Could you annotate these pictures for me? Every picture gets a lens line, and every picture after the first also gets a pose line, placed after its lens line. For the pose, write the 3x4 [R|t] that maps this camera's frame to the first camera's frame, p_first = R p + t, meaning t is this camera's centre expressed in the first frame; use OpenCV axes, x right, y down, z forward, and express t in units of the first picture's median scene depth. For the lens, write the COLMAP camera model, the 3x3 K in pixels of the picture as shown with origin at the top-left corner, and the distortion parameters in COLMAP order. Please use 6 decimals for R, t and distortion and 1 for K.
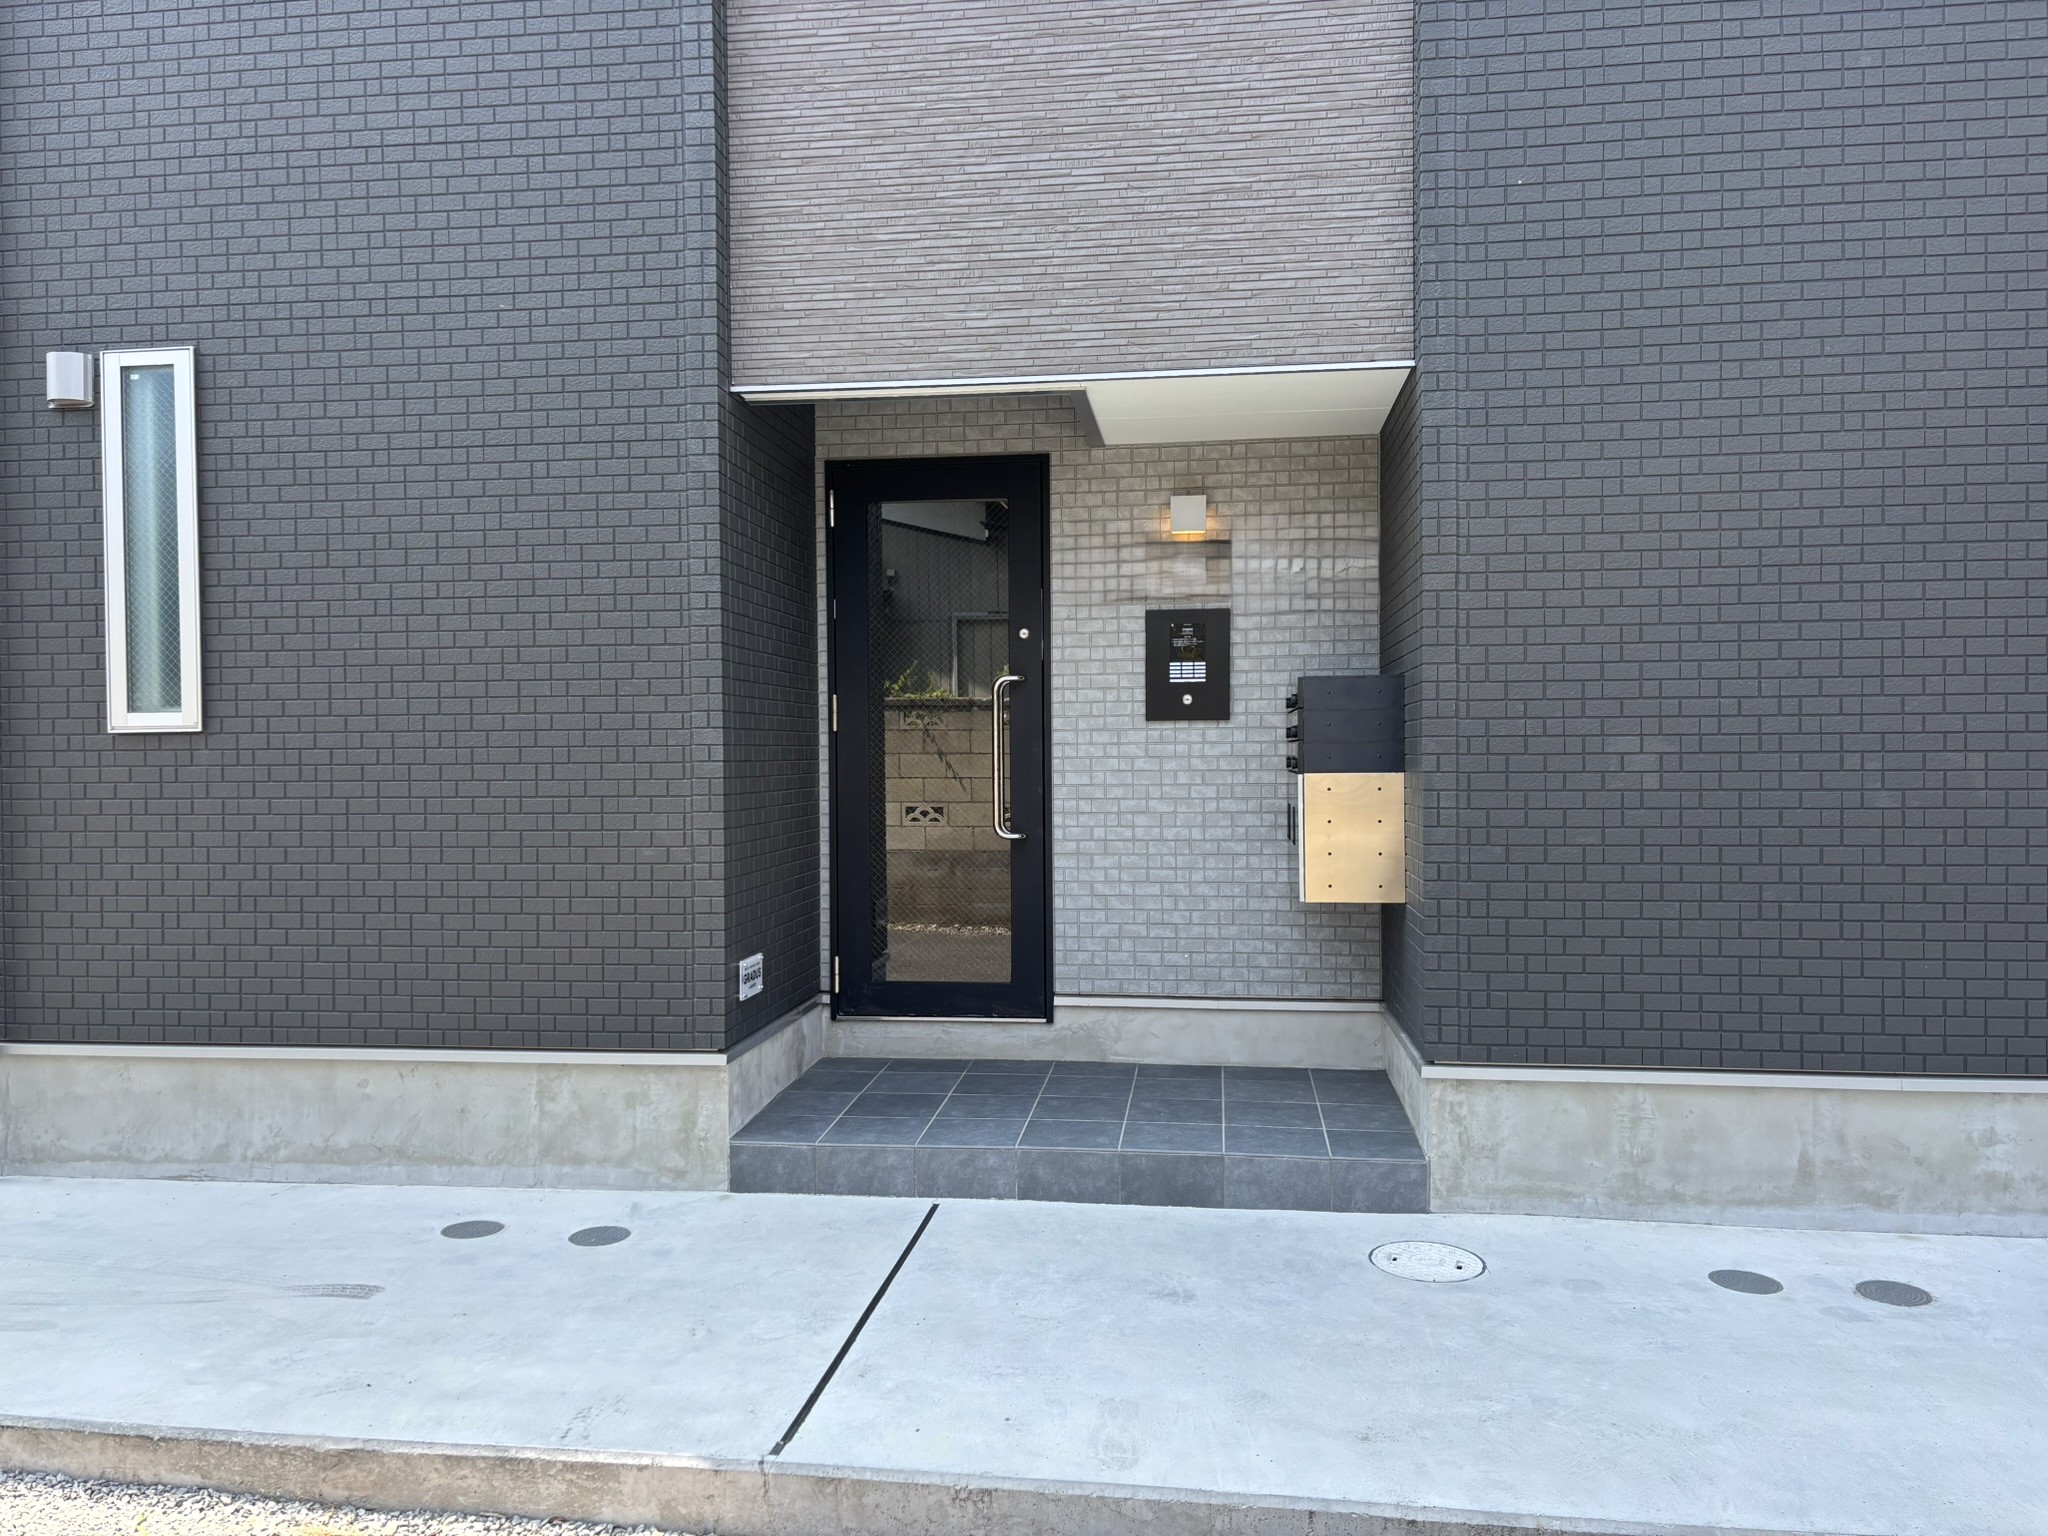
lens RADIAL K [[1522.1, 0, 1014.8], [0, 1522.1, 771.1], [0, 0, 1]] dist [0.063233, -0.066017]
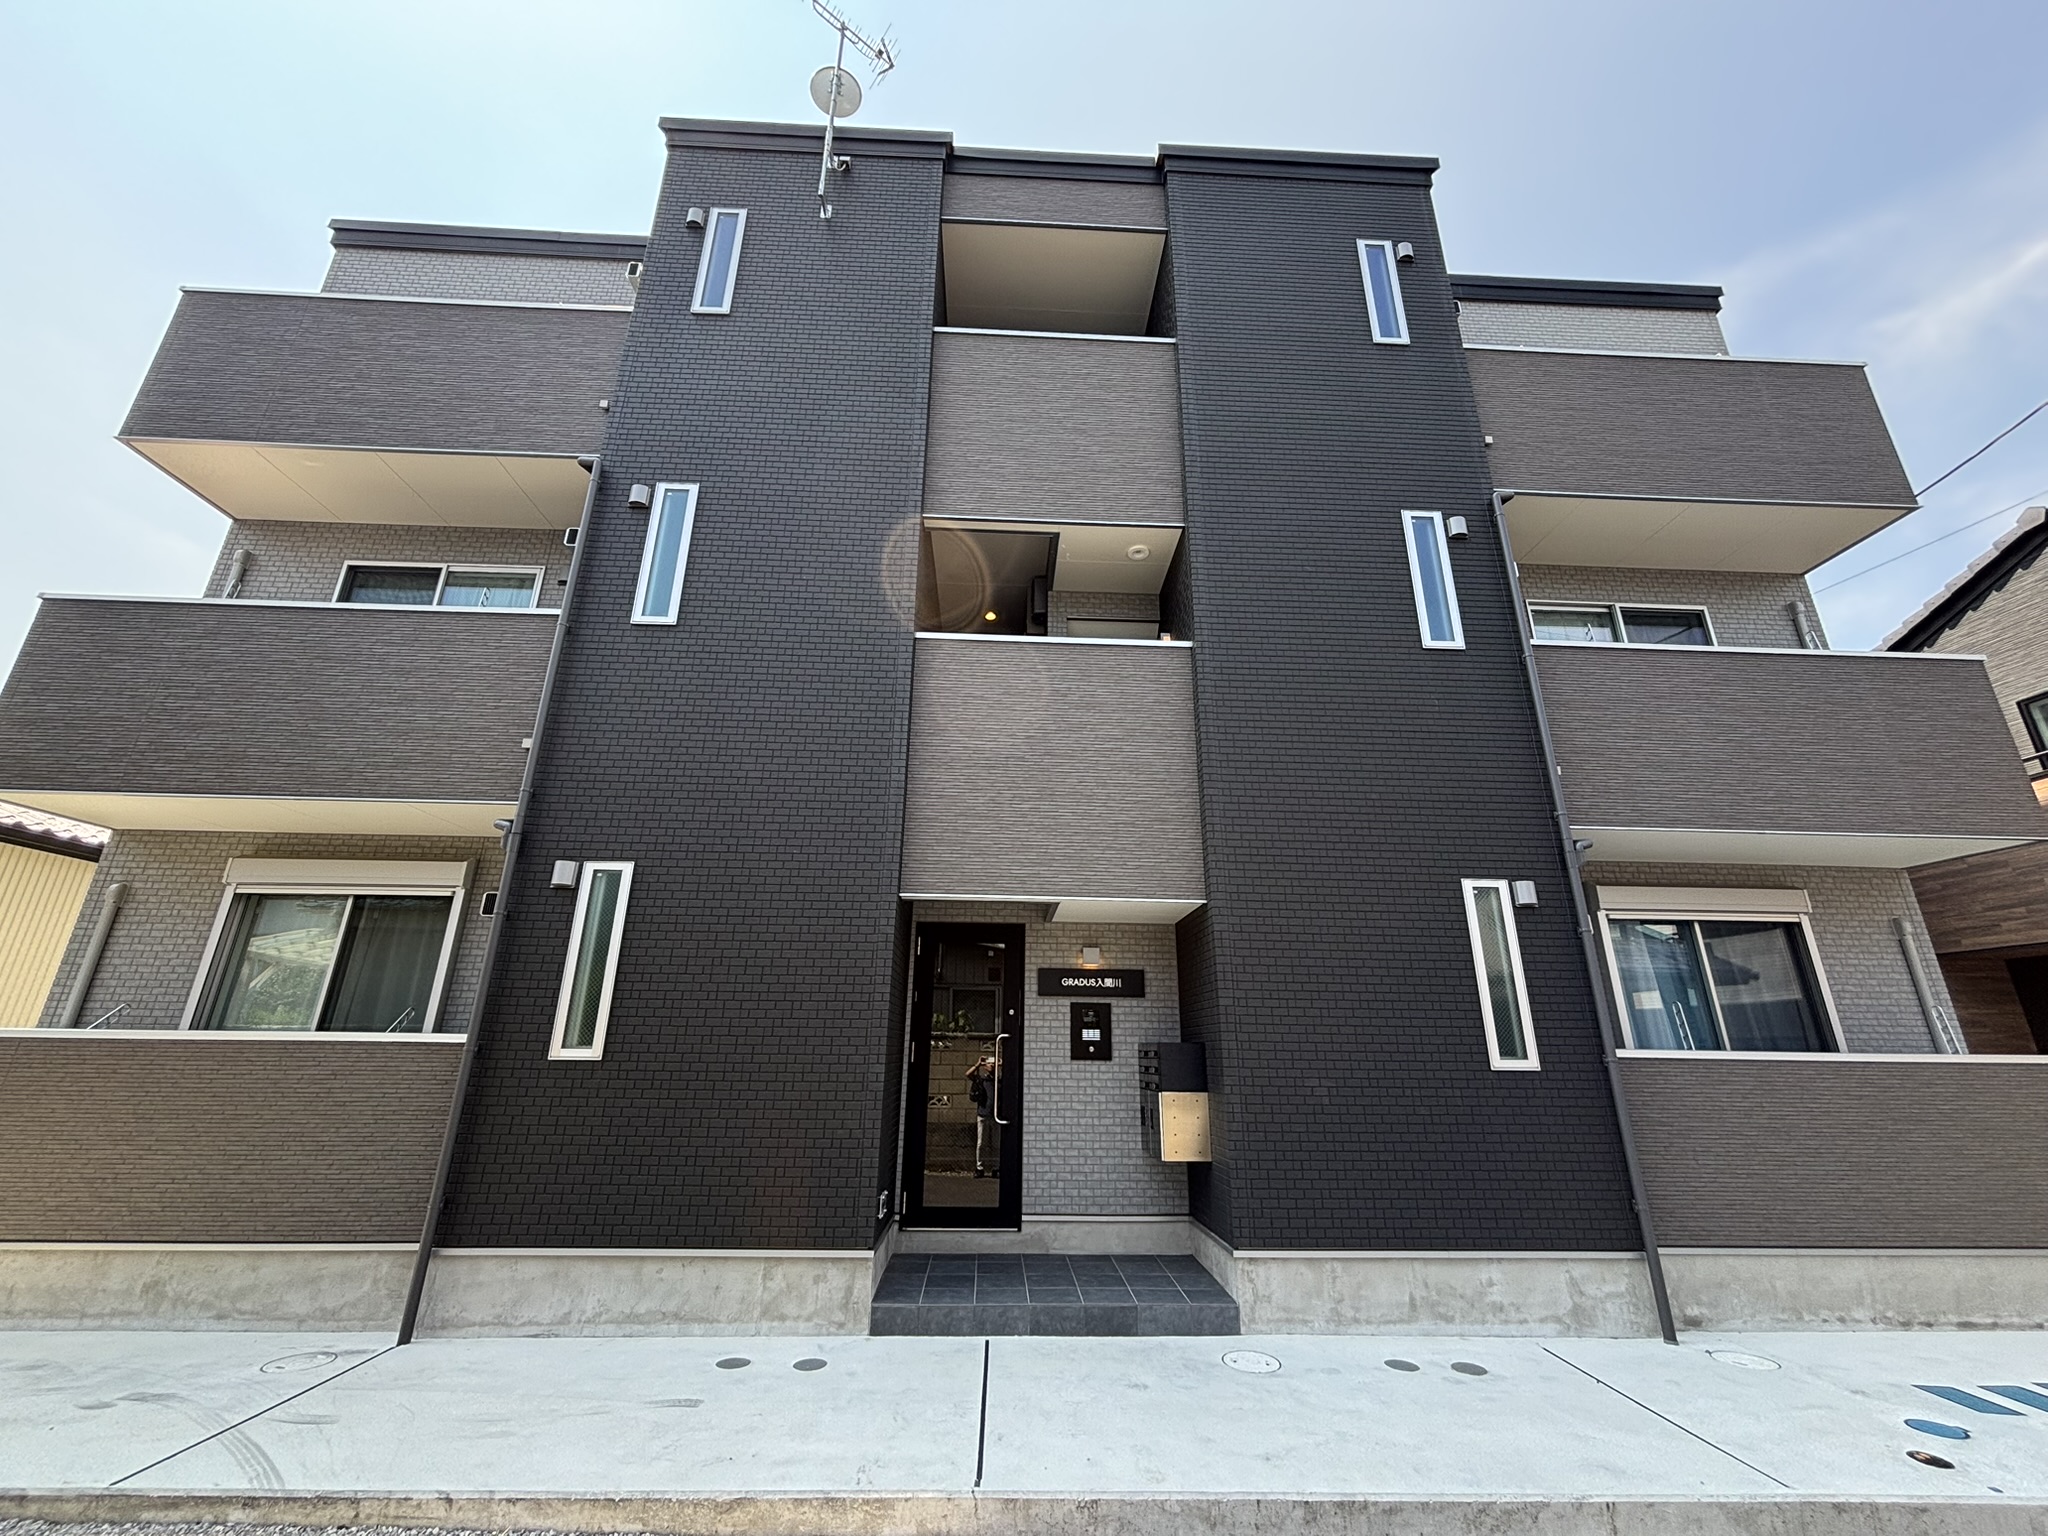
lens RADIAL K [[823.8, 0, 1029.7], [0, 823.8, 774.2], [0, 0, 1]] dist [0.002018, -0.000044]
pose [[0.983843, 0.076456, 0.161886, -0.209051], [-0.018005, 0.941898, -0.335416, -0.027212], [-0.178125, 0.327082, 0.928057, -0.154489]]
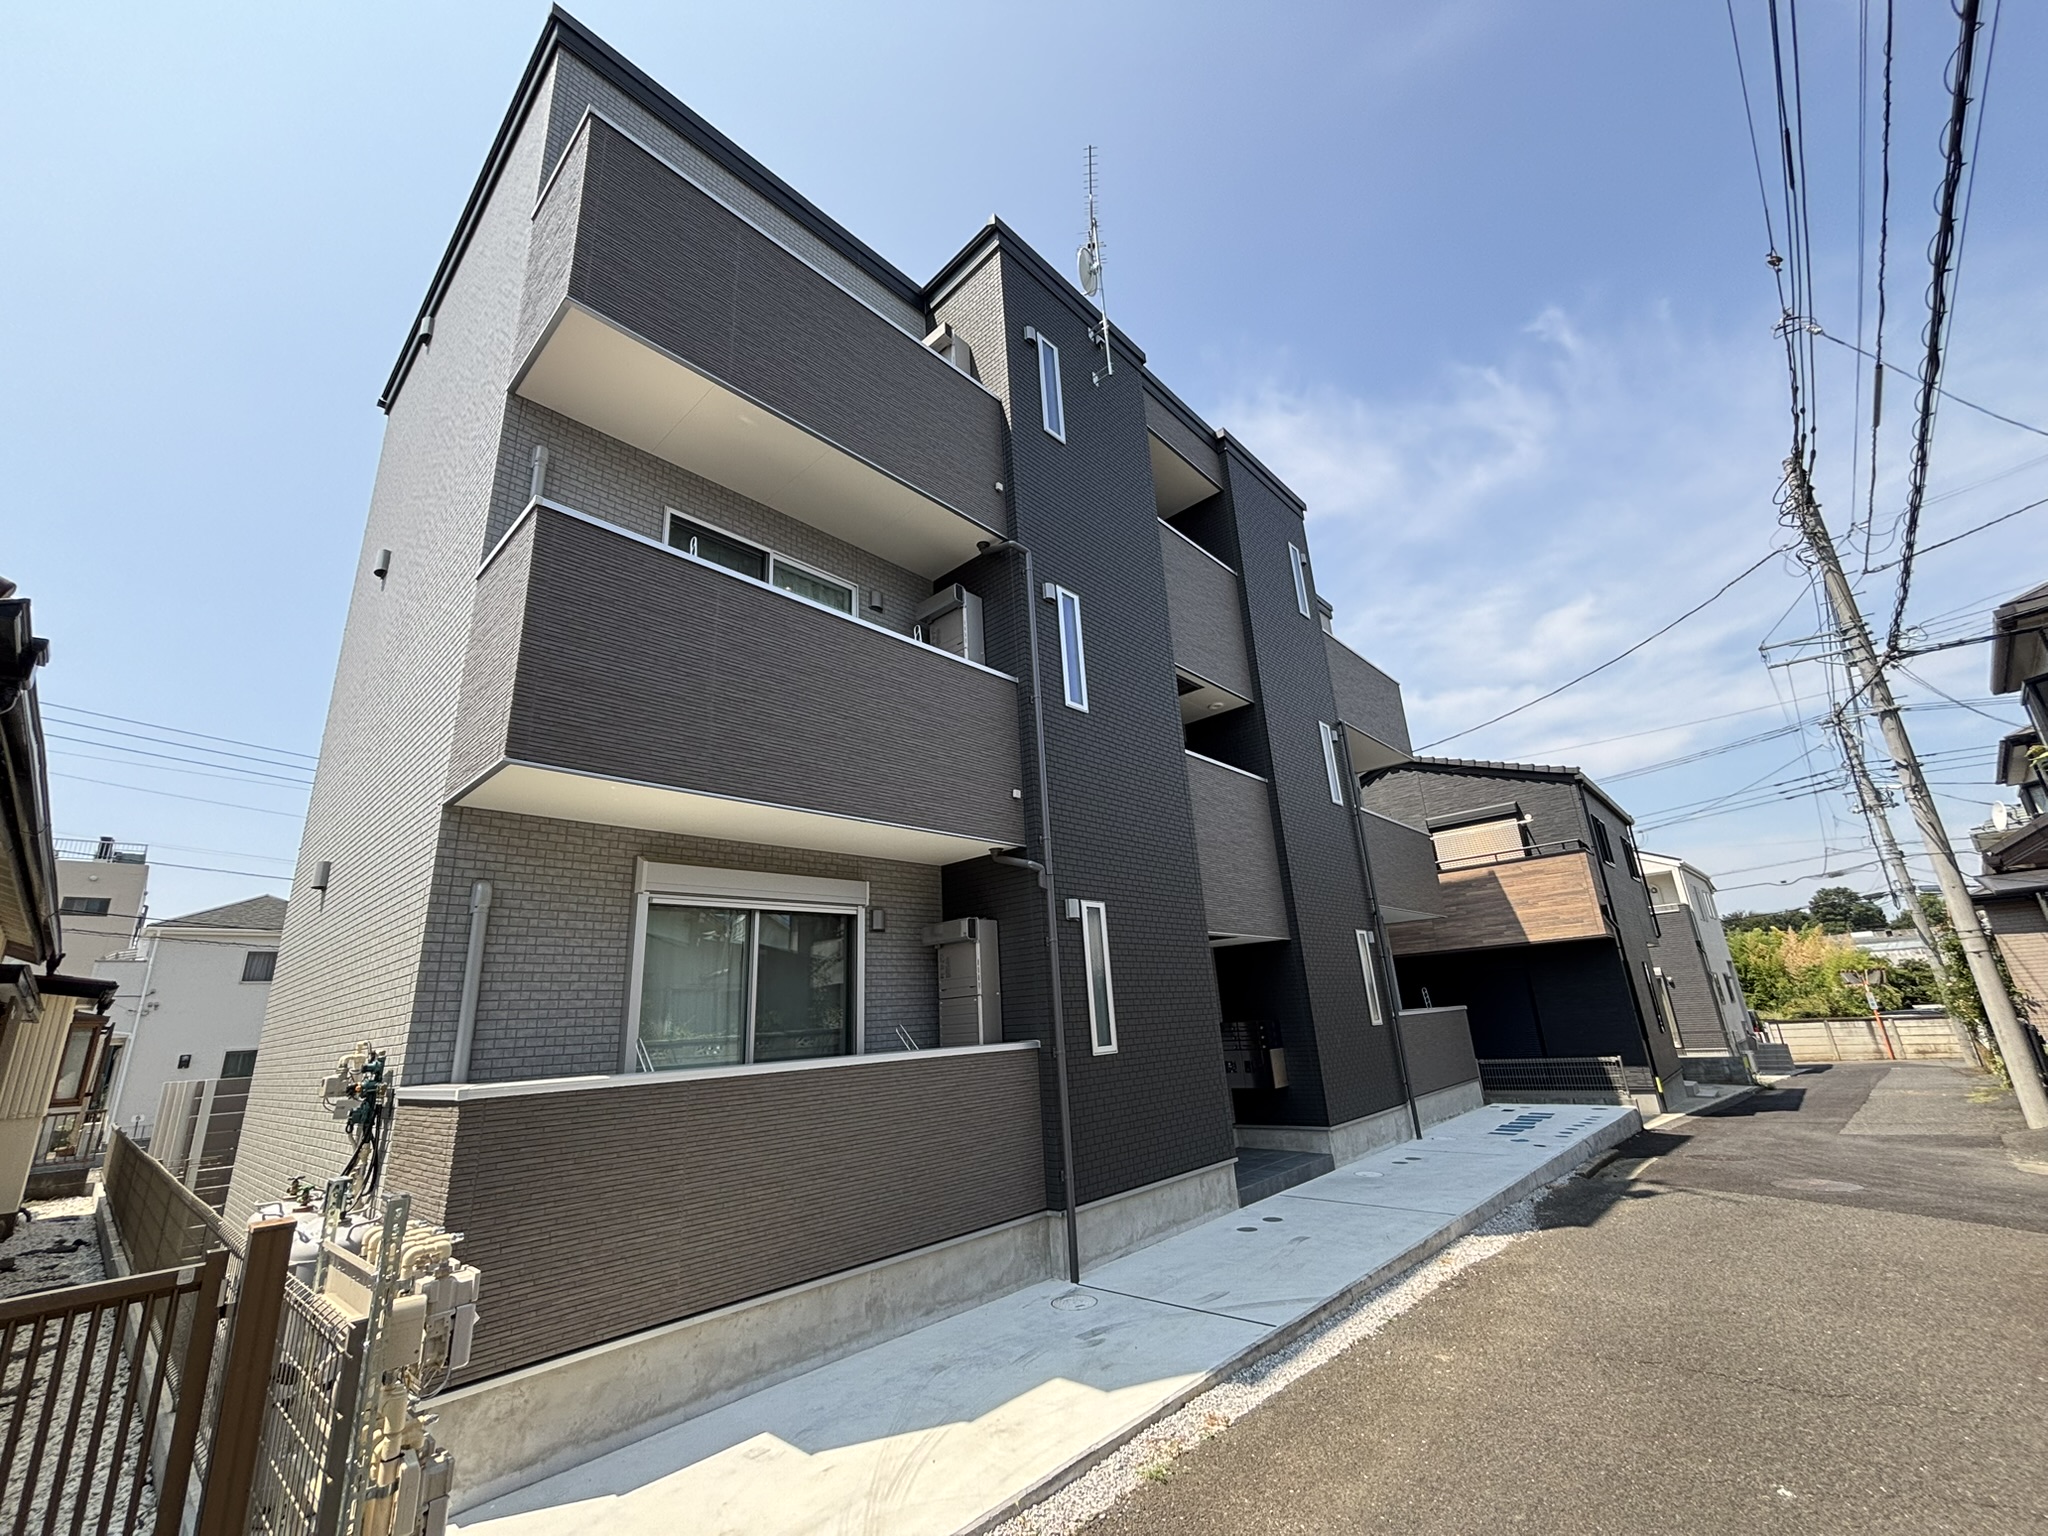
lens RADIAL K [[823.8, 0, 1032.6], [0, 823.8, 773.5], [0, 0, 1]] dist [0.002018, -0.000044]
pose [[0.574305, 0.215819, 0.789681, -1.848125], [0.063475, 0.949980, -0.305791, -0.059567], [-0.816177, 0.225742, 0.531879, 0.299071]]
